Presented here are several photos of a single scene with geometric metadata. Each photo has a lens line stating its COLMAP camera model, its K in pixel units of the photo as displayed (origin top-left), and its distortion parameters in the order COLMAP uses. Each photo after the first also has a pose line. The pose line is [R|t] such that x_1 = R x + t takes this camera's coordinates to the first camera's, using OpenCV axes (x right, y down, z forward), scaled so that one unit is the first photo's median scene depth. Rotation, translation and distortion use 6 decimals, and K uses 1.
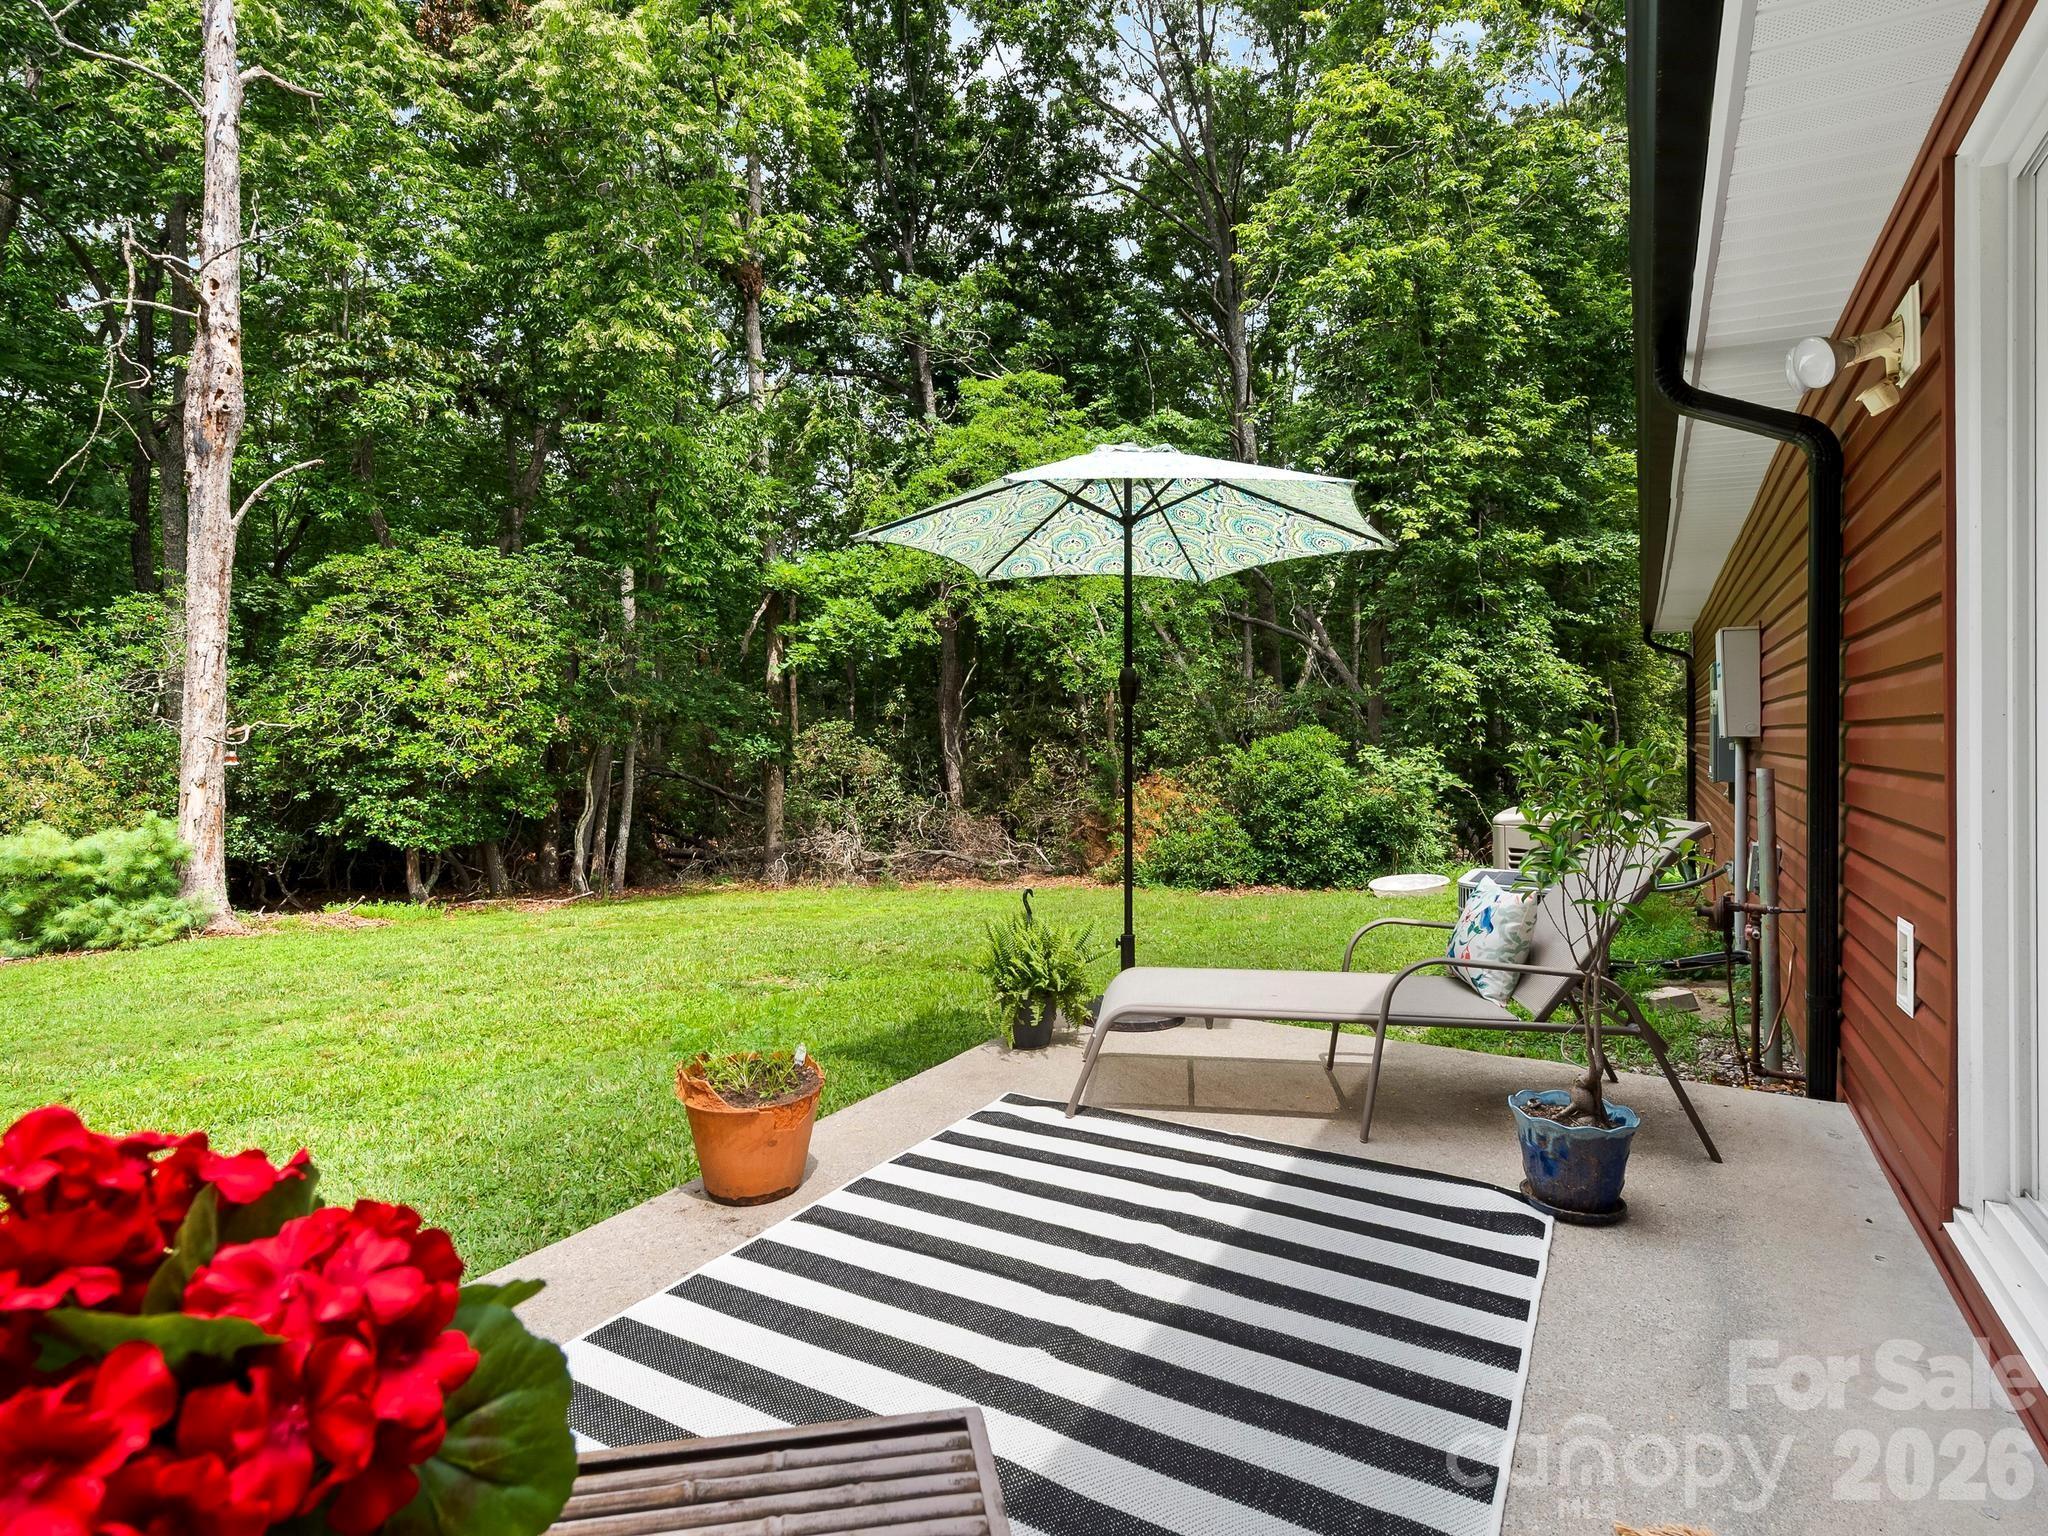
lens RADIAL K [[1055.9, 0, 1029.3], [0, 1055.9, 720.9], [0, 0, 1]] dist [0.002476, -0.000089]
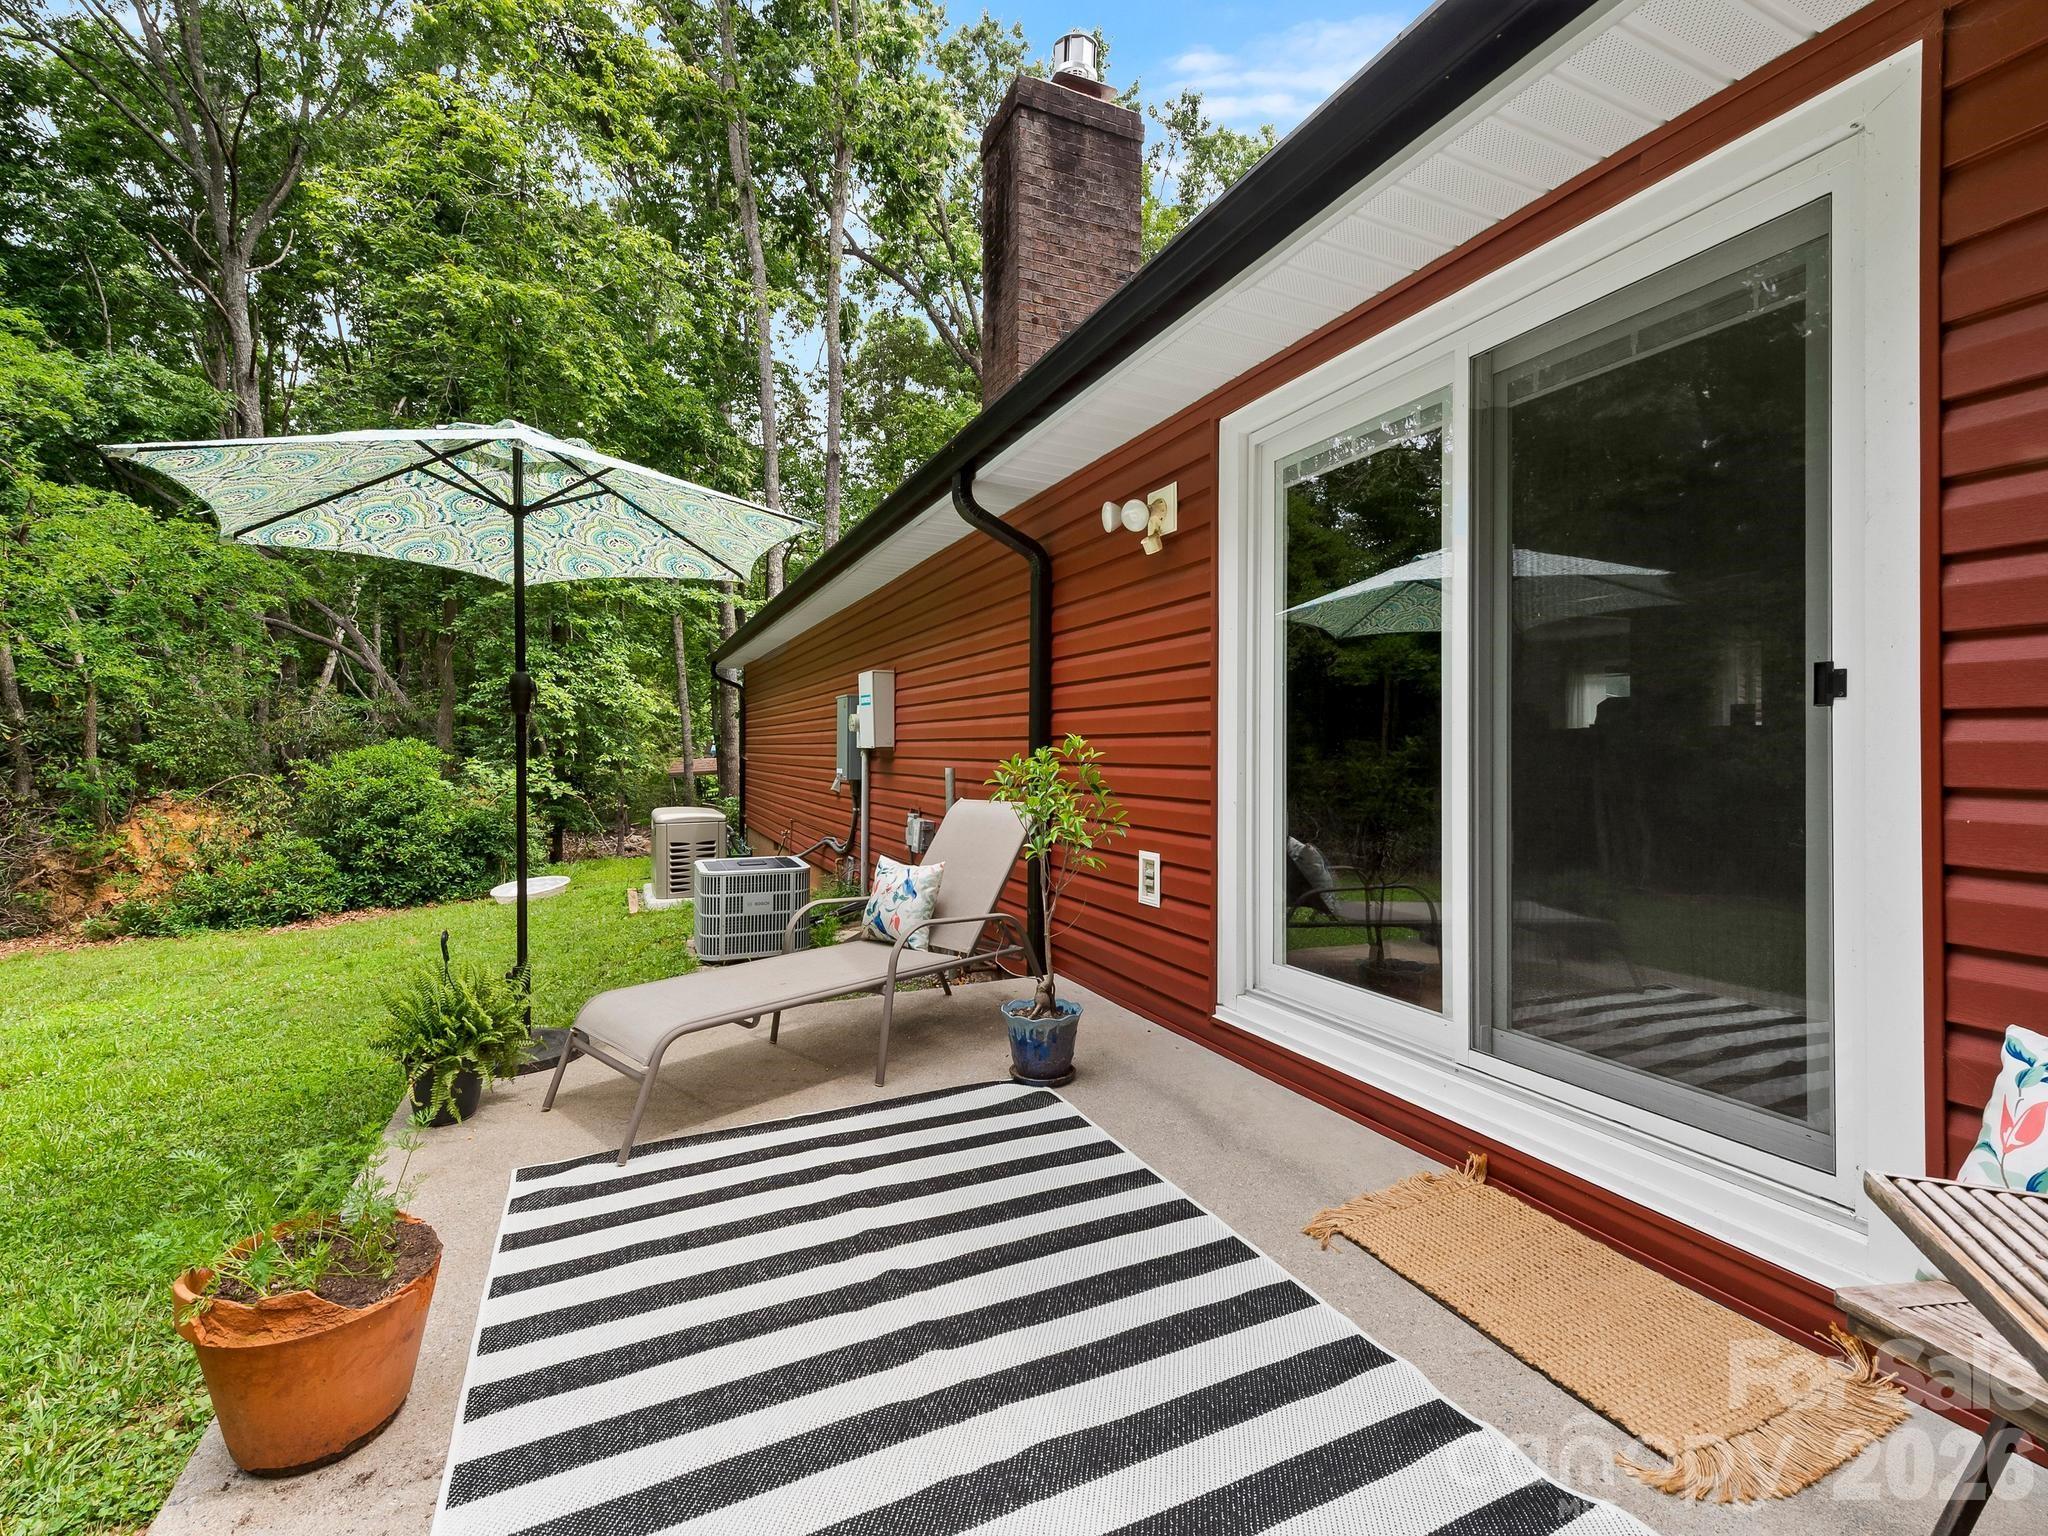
lens RADIAL K [[901.3, 0, 1029.7], [0, 901.3, 739.9], [0, 0, 1]] dist [0.000957, -0.000743]
pose [[0.572263, 0.003280, 0.820064, -0.089516], [-0.006566, 0.999978, 0.000583, 0.001358], [-0.820044, -0.005718, 0.572272, 0.060157]]
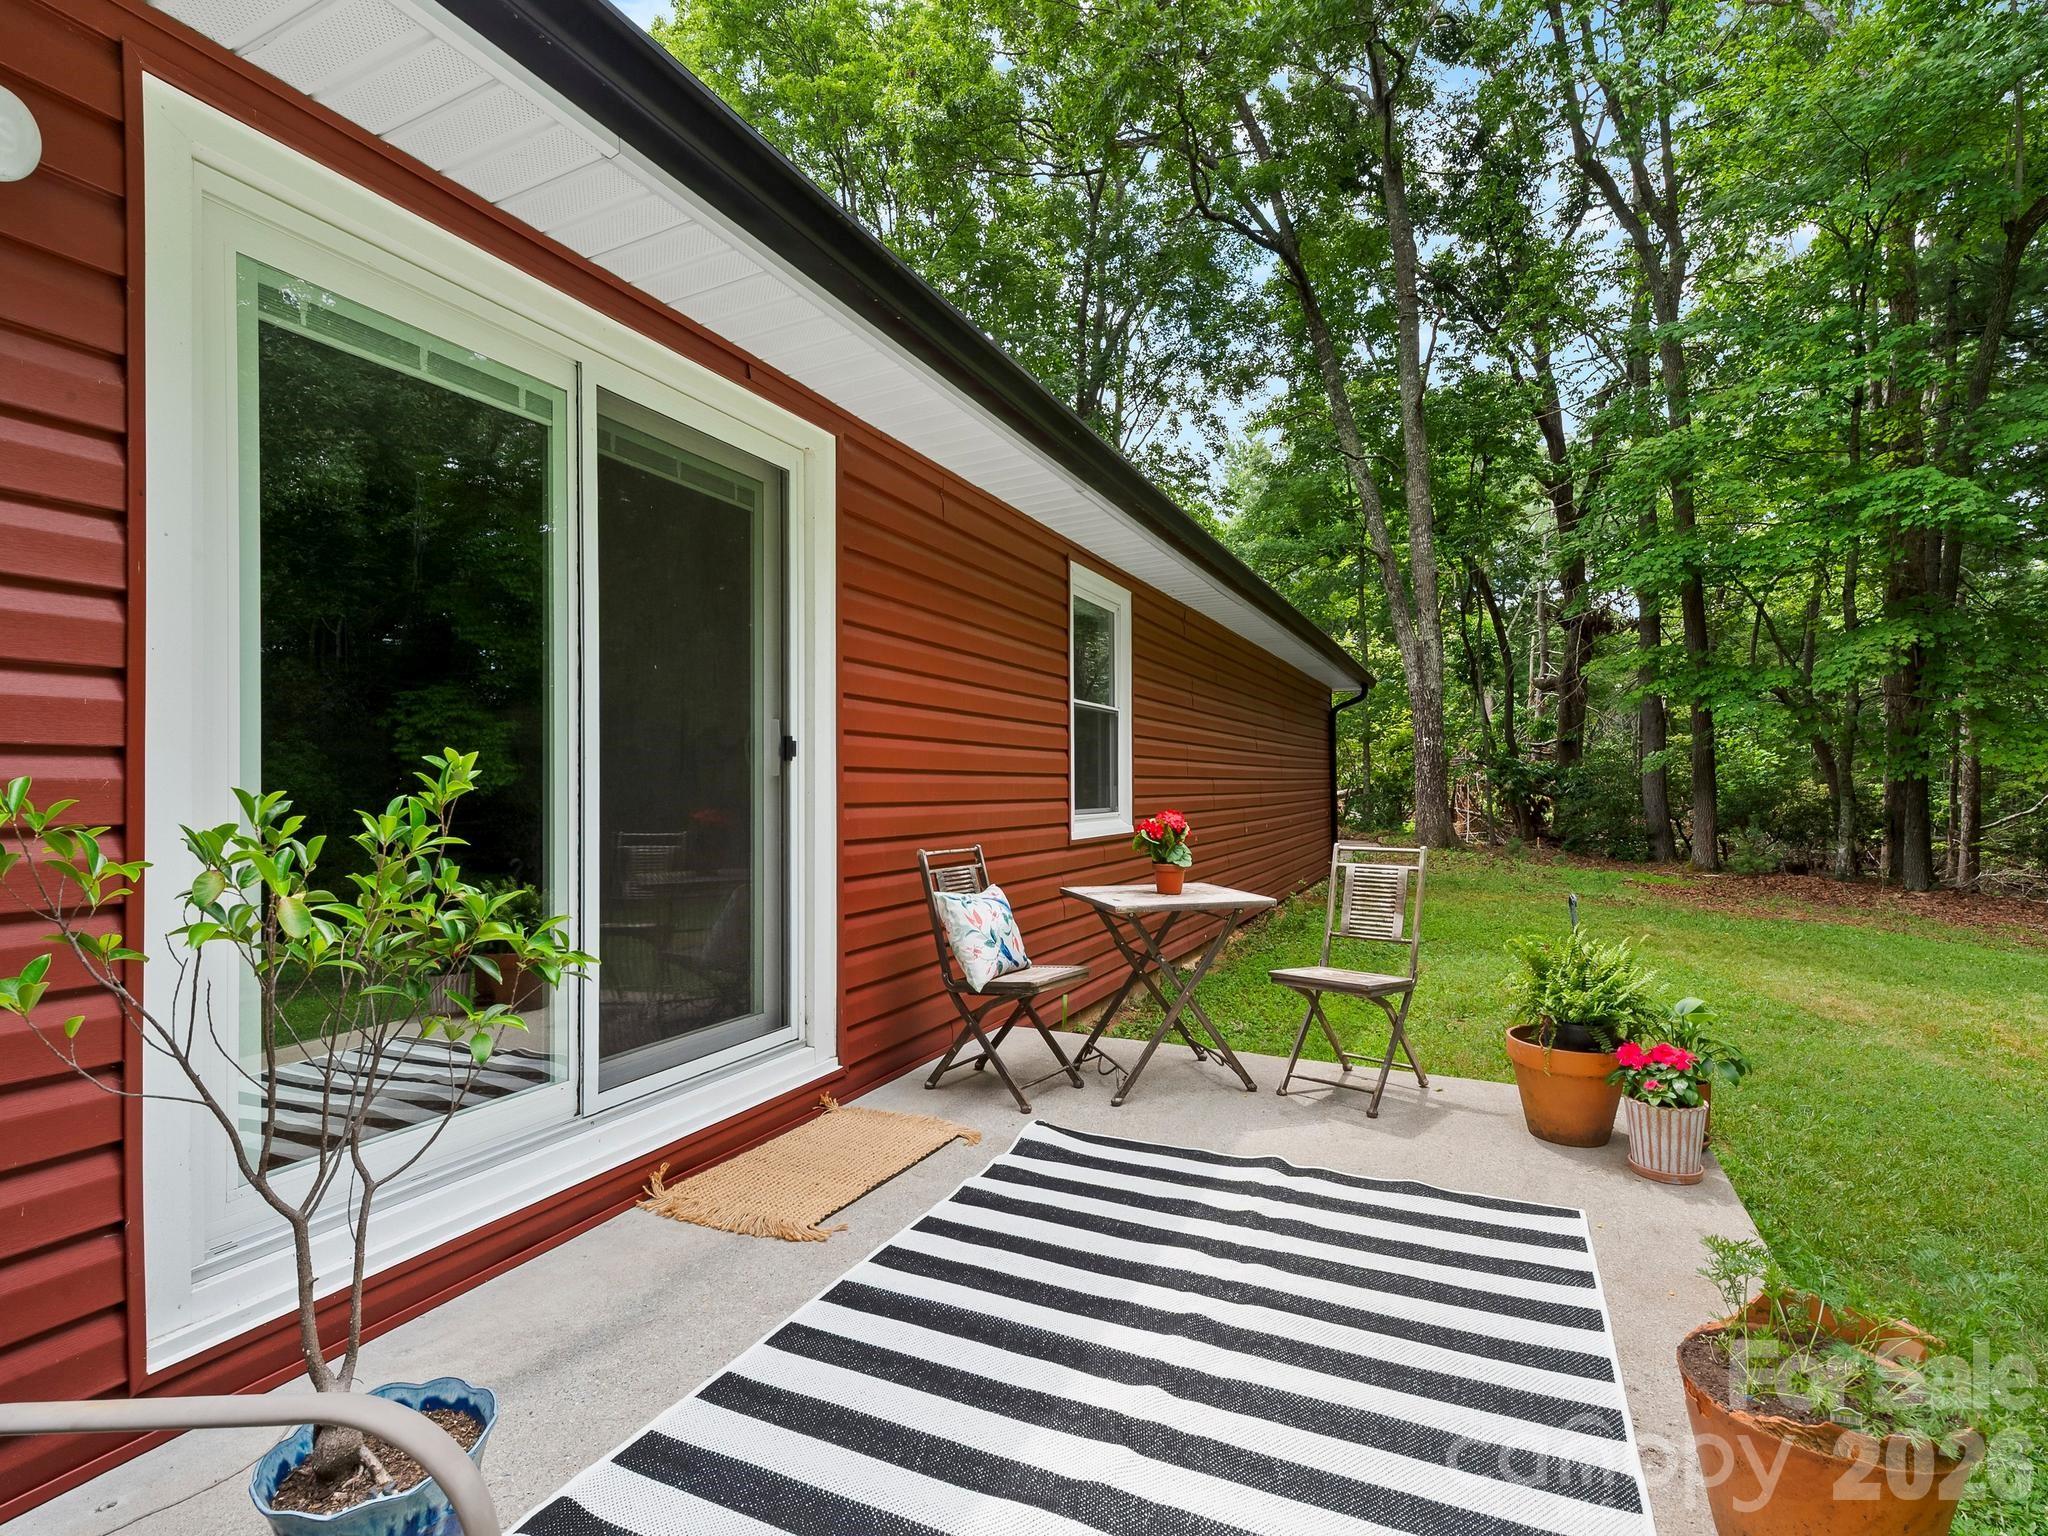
lens RADIAL K [[978.0, 0, 1024.0], [0, 978.0, 768.0], [0, 0, 1]] dist [0.001519, 0.000123]
pose [[-0.996836, -0.003901, -0.079392, 0.045100], [-0.001705, 0.999614, -0.027717, 0.004662], [0.079469, -0.027494, -0.996458, 0.295840]]
